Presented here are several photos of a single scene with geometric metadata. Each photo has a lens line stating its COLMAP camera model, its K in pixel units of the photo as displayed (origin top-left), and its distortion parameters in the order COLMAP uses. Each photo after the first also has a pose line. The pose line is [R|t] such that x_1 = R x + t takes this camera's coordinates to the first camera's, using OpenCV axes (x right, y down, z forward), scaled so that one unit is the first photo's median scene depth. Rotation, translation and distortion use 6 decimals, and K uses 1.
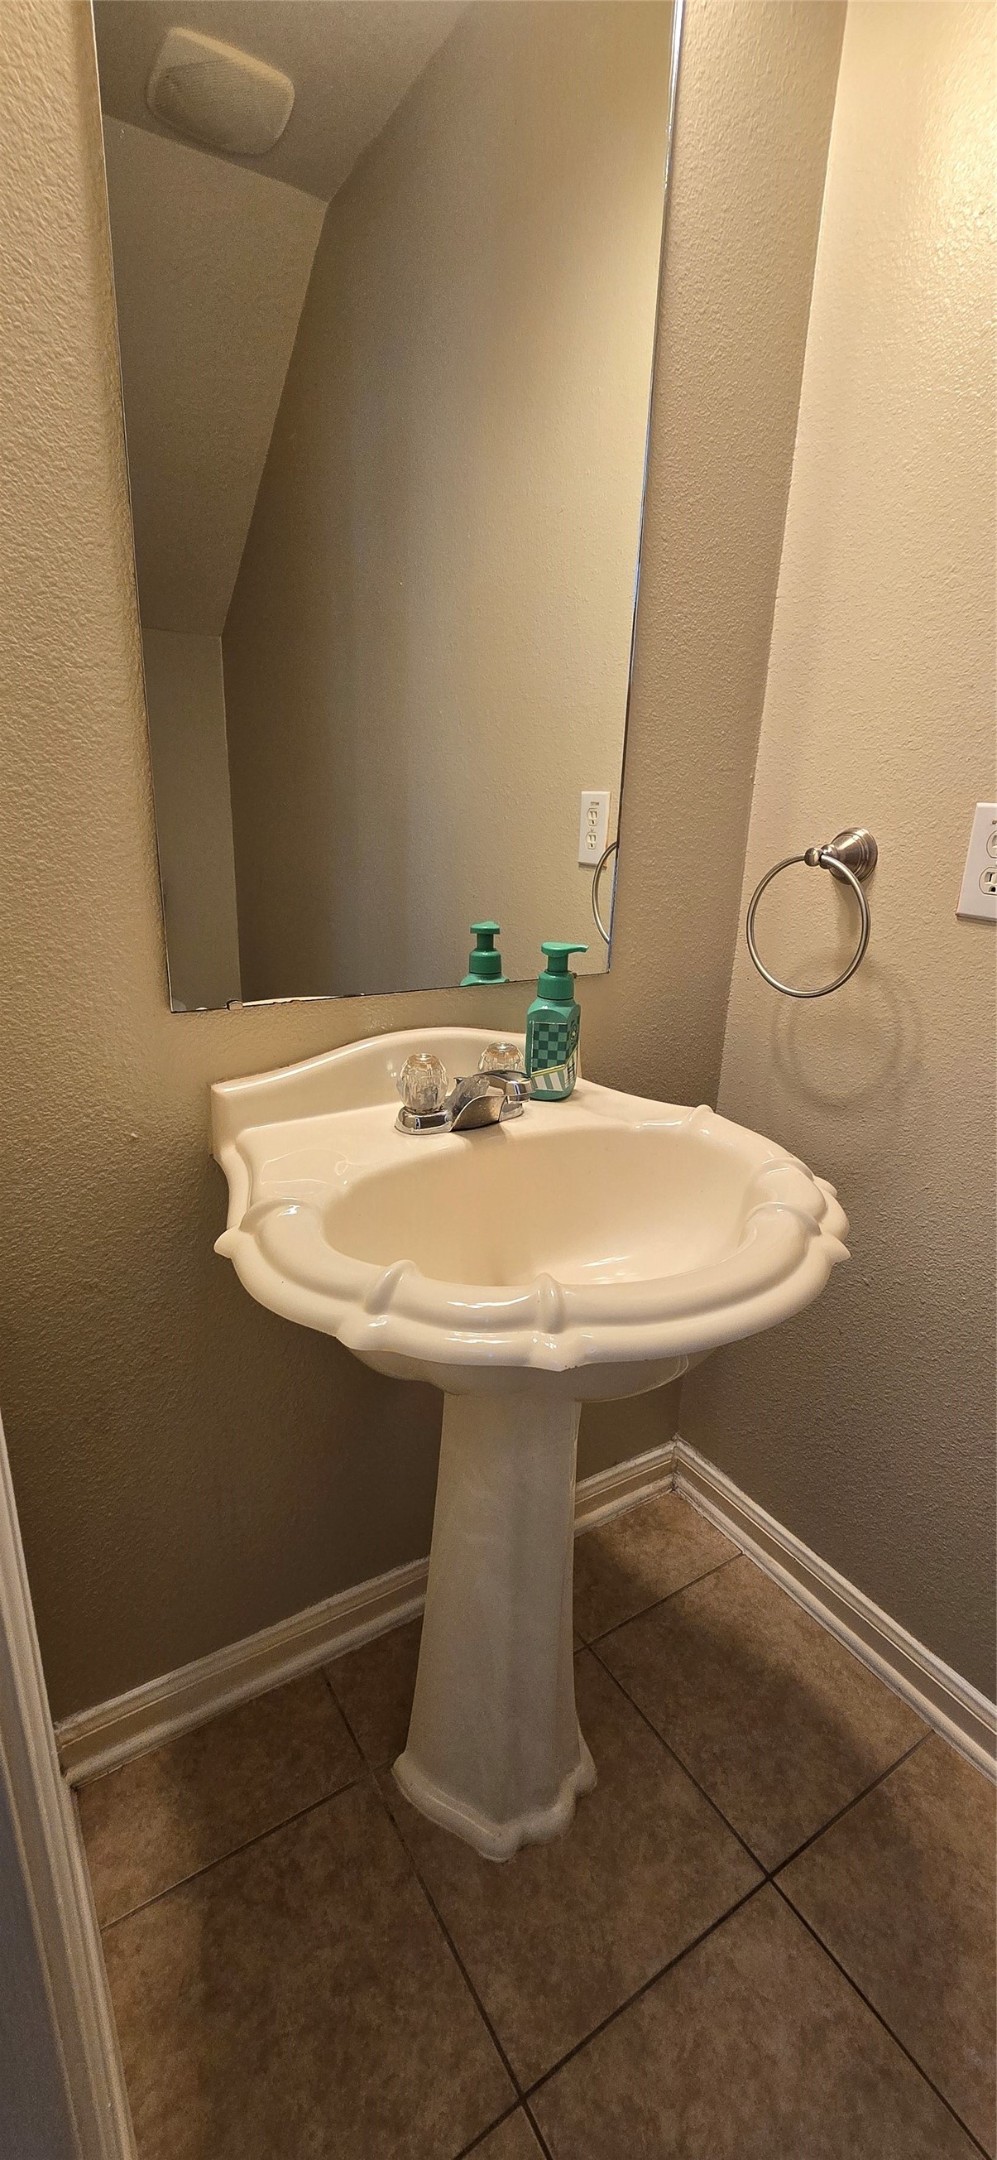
lens RADIAL K [[892.5, 0, 511.4], [0, 892.5, 1082.3], [0, 0, 1]] dist [0.000693, 0.000067]
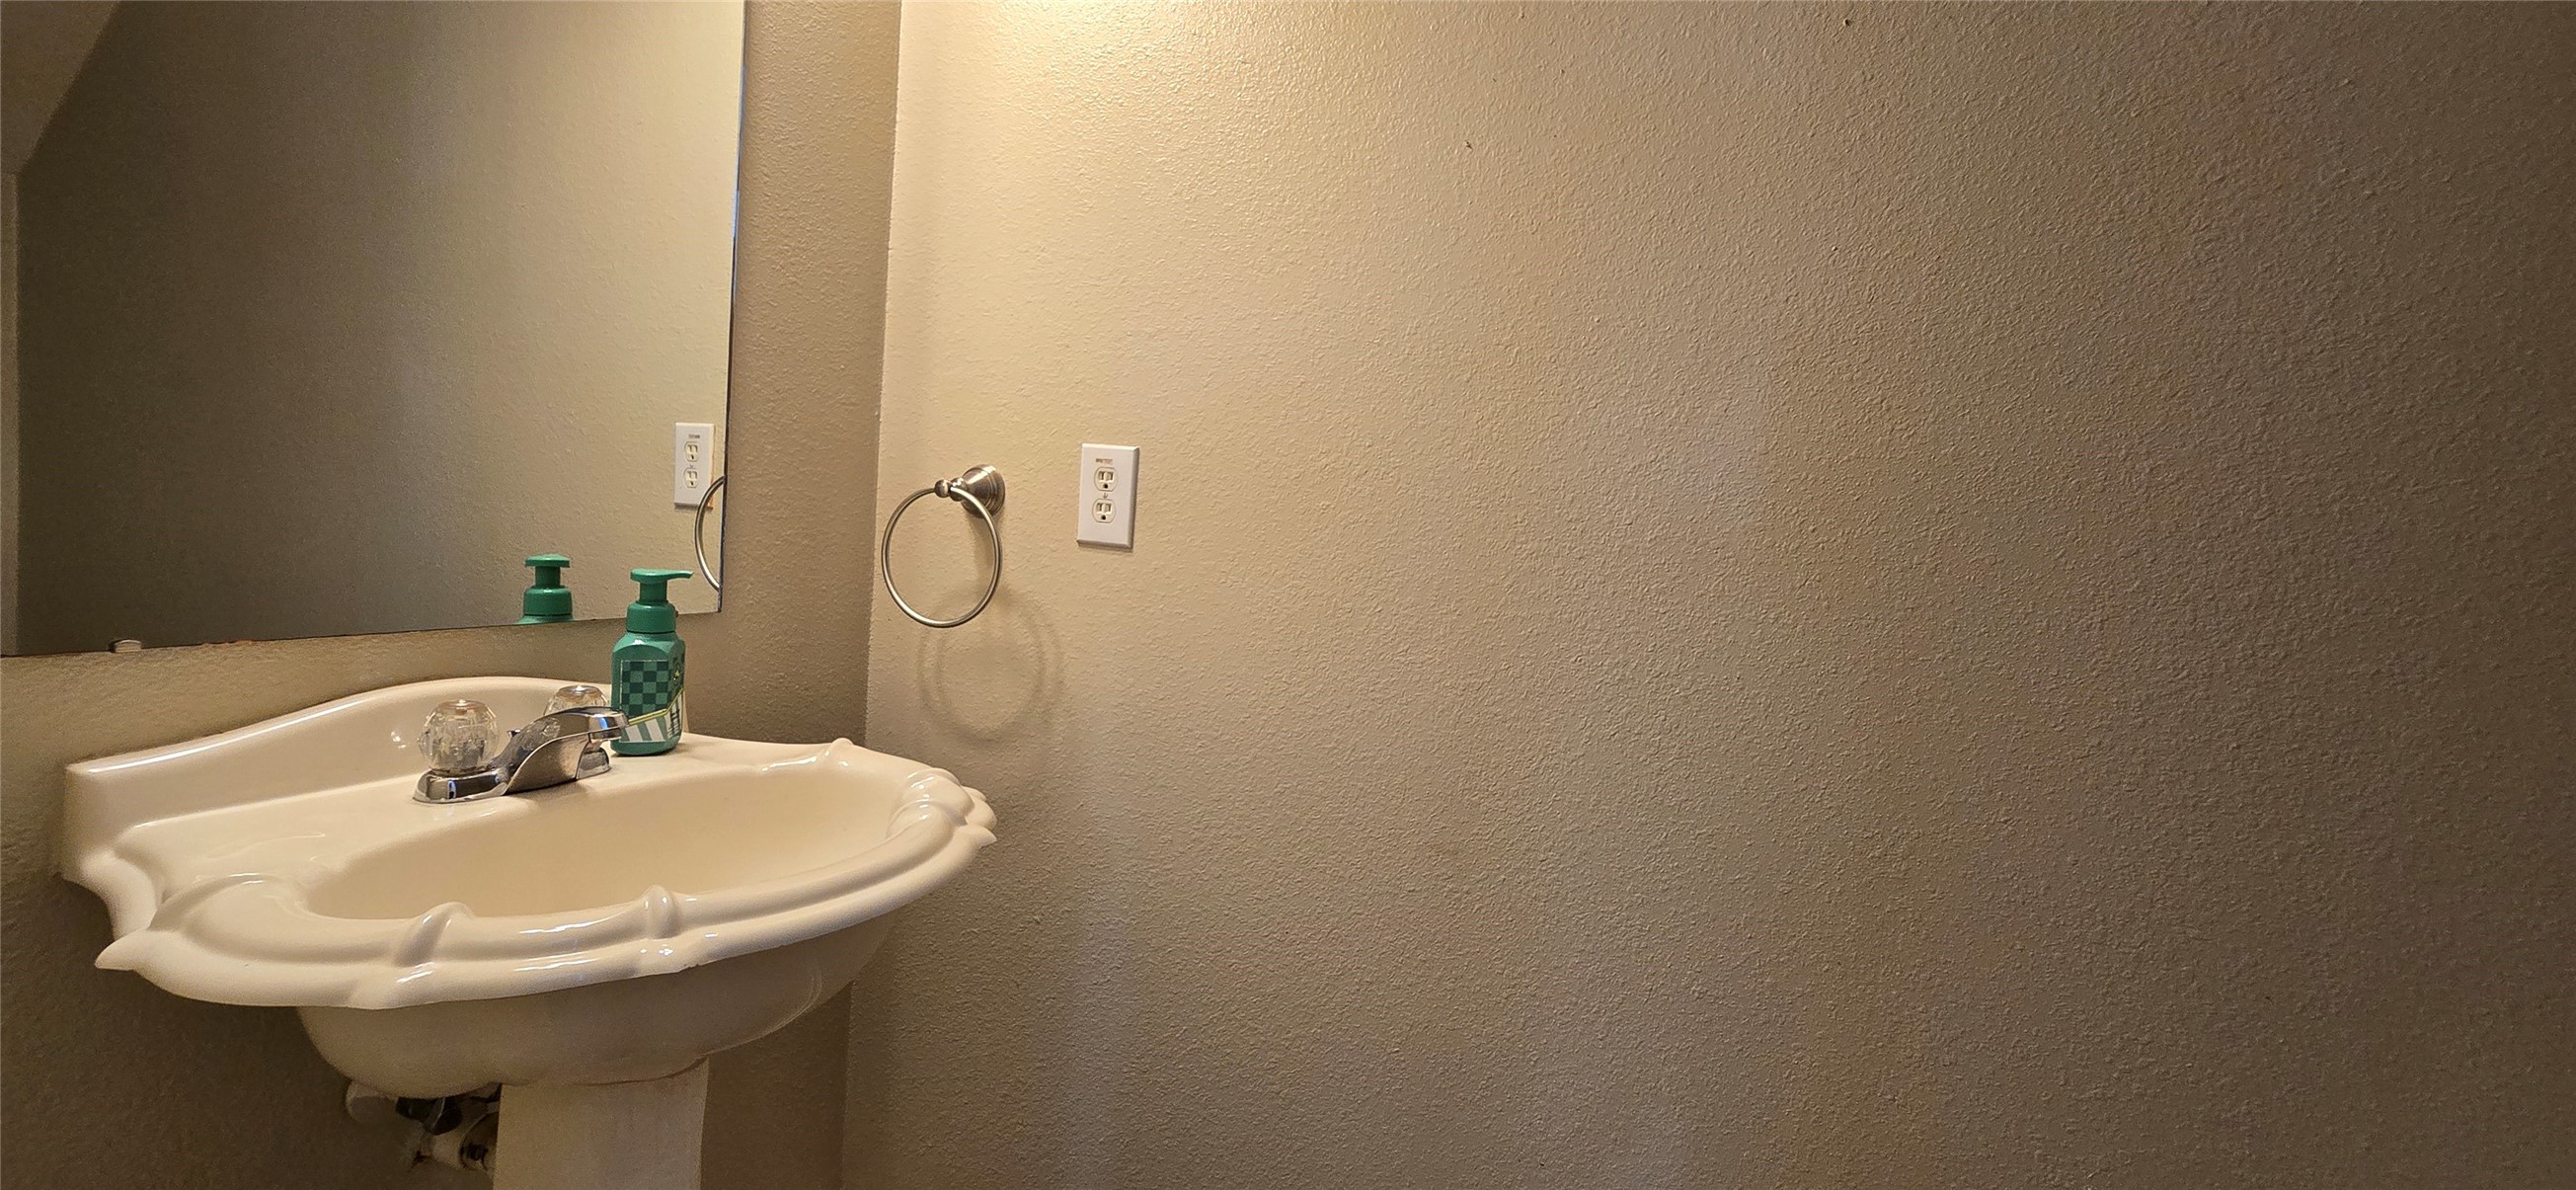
lens RADIAL K [[1050.4, 0, 1294.6], [0, 1050.4, 579.6], [0, 0, 1]] dist [-0.003706, -0.000003]
pose [[0.819632, -0.014358, 0.572710, -0.020530], [0.135512, 0.976175, -0.169465, 0.109863], [-0.556632, 0.216508, 0.802051, -0.165641]]
